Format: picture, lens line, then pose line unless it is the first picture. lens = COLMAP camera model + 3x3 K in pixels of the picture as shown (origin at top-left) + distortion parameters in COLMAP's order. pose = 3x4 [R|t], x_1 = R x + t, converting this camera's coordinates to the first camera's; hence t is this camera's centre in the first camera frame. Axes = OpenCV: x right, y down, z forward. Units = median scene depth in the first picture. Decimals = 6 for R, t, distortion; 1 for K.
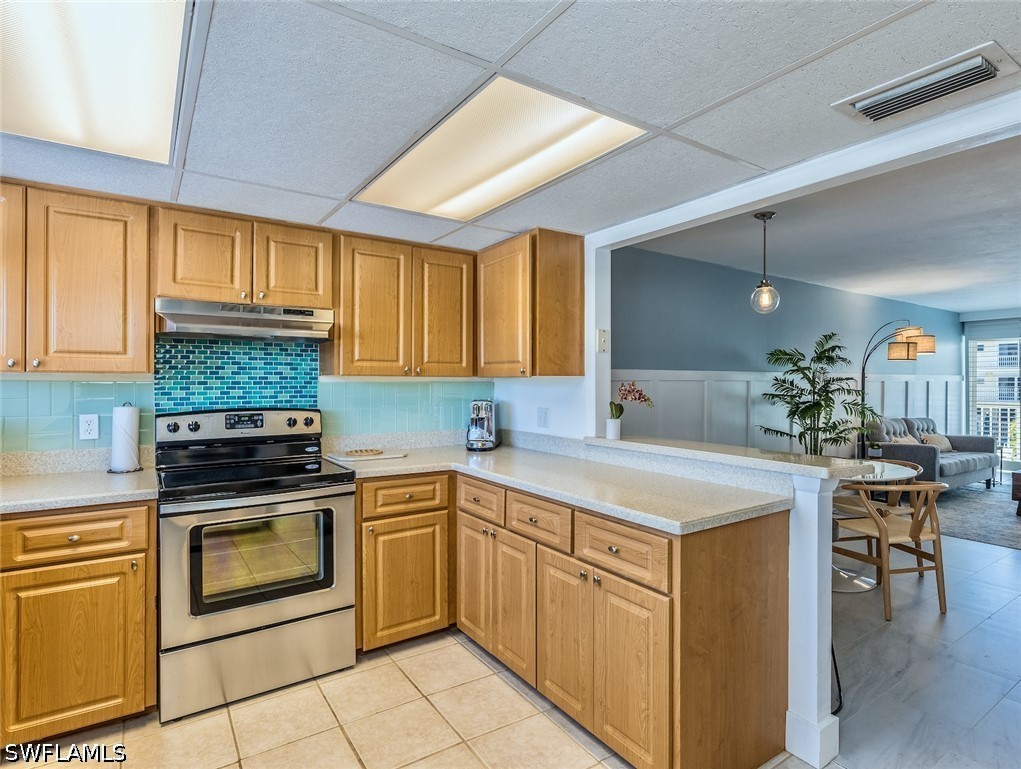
lens RADIAL K [[542.0, 0, 510.5], [0, 542.0, 384.5], [0, 0, 1]] dist [0.000540, -0.000326]
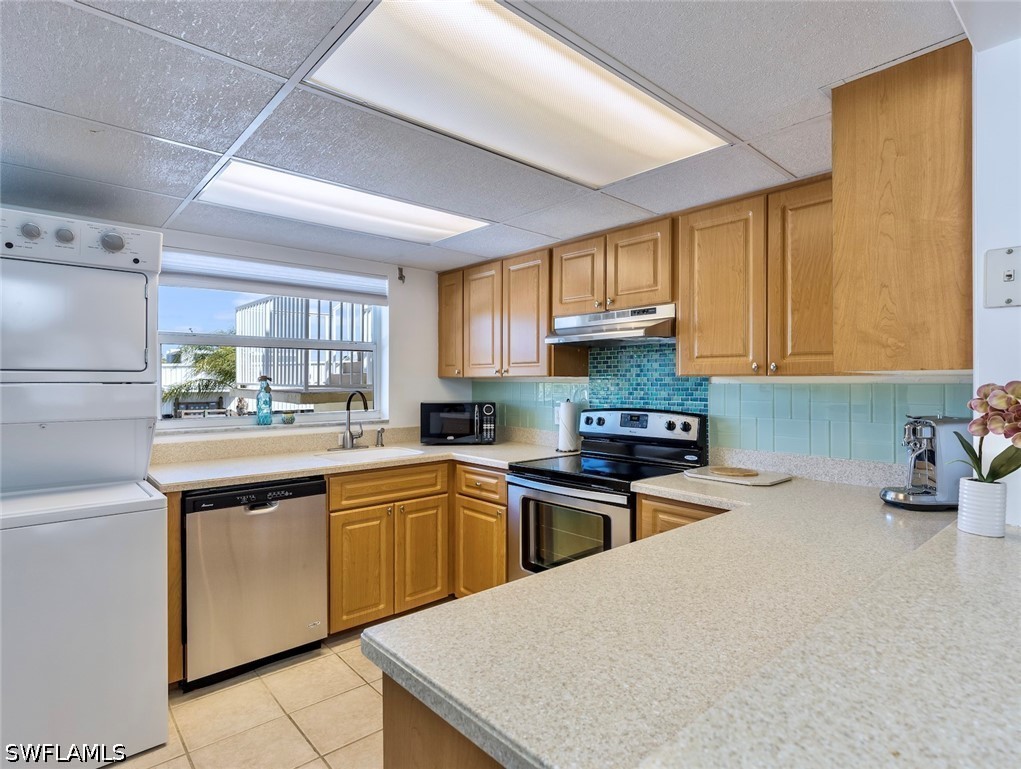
lens RADIAL K [[542.0, 0, 510.5], [0, 542.0, 384.5], [0, 0, 1]] dist [0.000540, -0.000326]
pose [[0.137485, 0.001624, -0.990503, 0.518752], [-0.004313, 0.999990, 0.001040, -0.002918], [0.990494, 0.004129, 0.137491, 0.611779]]
